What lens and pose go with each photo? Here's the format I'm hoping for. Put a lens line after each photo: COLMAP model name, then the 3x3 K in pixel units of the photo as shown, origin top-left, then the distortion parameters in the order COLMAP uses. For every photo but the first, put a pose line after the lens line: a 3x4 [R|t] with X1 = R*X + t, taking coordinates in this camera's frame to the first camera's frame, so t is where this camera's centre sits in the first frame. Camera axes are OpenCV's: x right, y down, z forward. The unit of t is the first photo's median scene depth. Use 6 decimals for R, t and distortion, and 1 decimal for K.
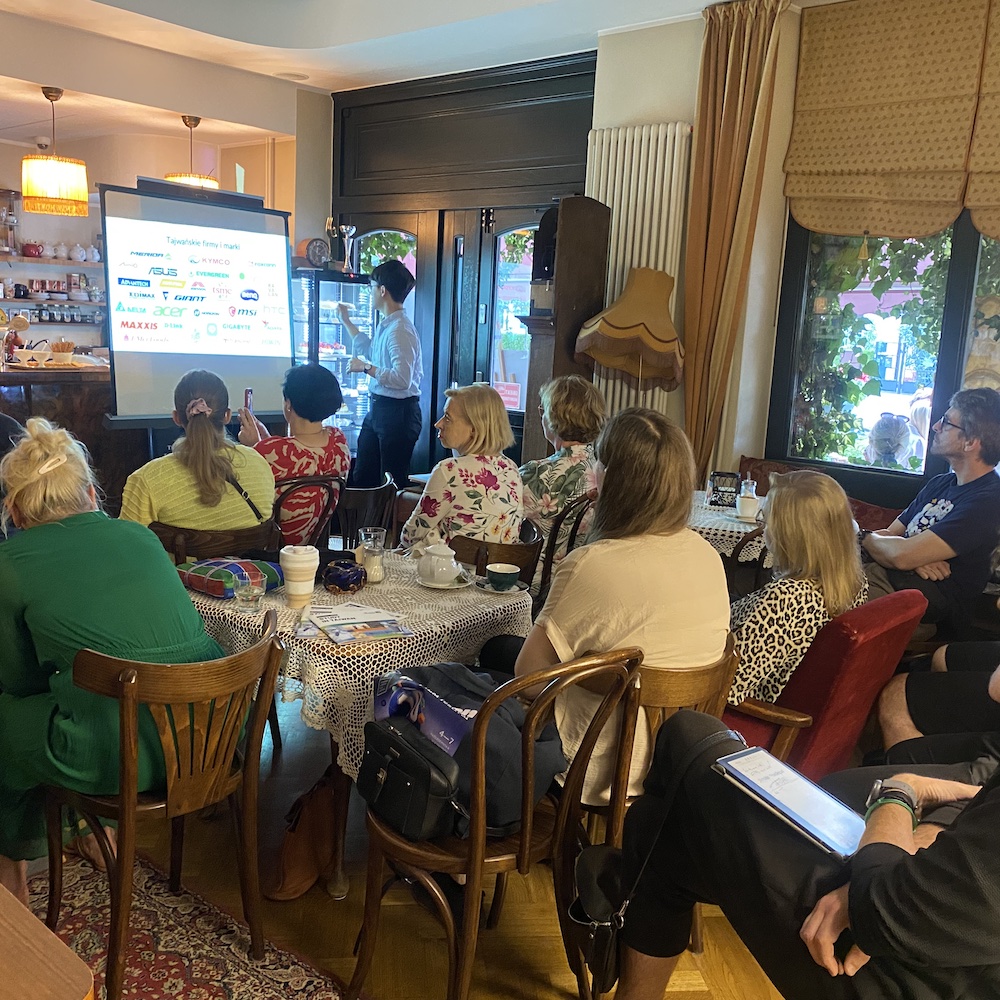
lens RADIAL K [[1114.0, 0, 475.6], [0, 1114.0, 498.8], [0, 0, 1]] dist [0.045734, 0.000000]
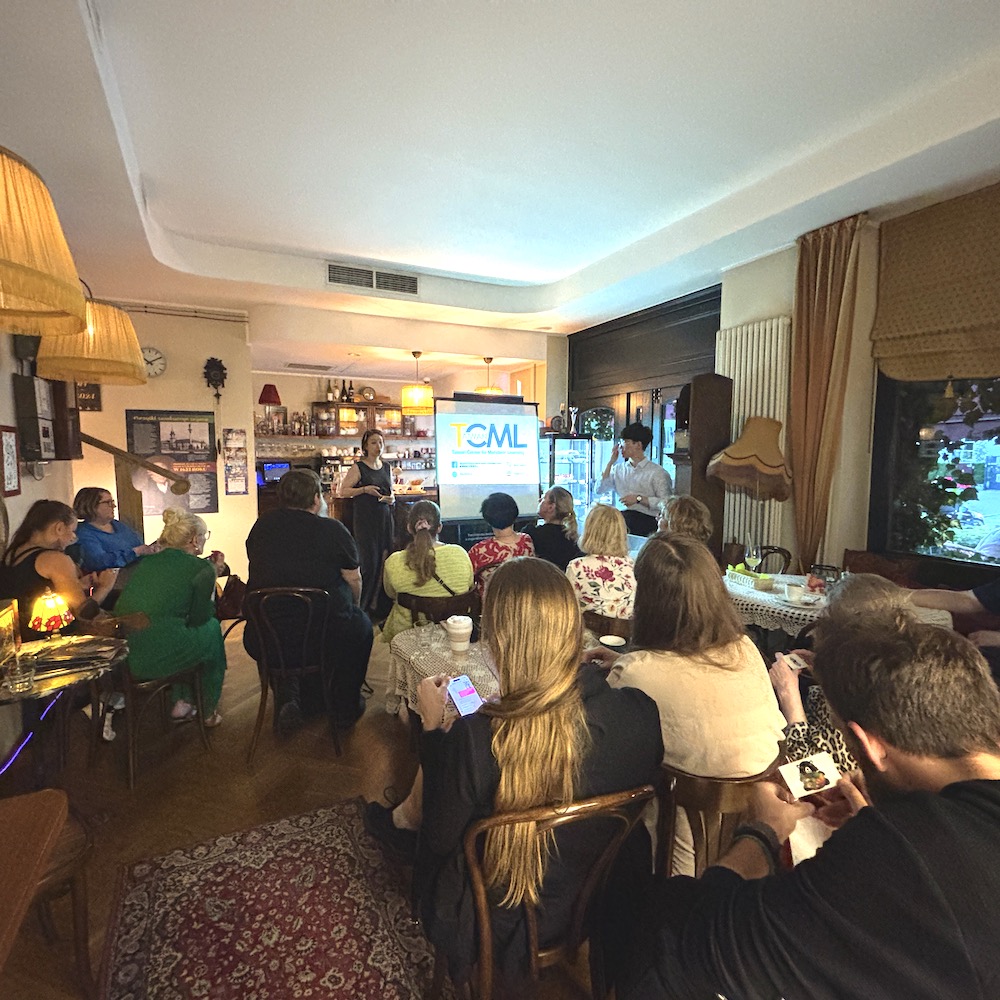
lens RADIAL K [[555.4, 0, 483.5], [0, 555.4, 488.7], [0, 0, 1]] dist [0.043905, 0.002845]
pose [[0.920233, -0.029964, -0.390222, 0.101914], [-0.009403, 0.995084, -0.098586, -0.035337], [0.391257, 0.094391, 0.915428, 0.185868]]
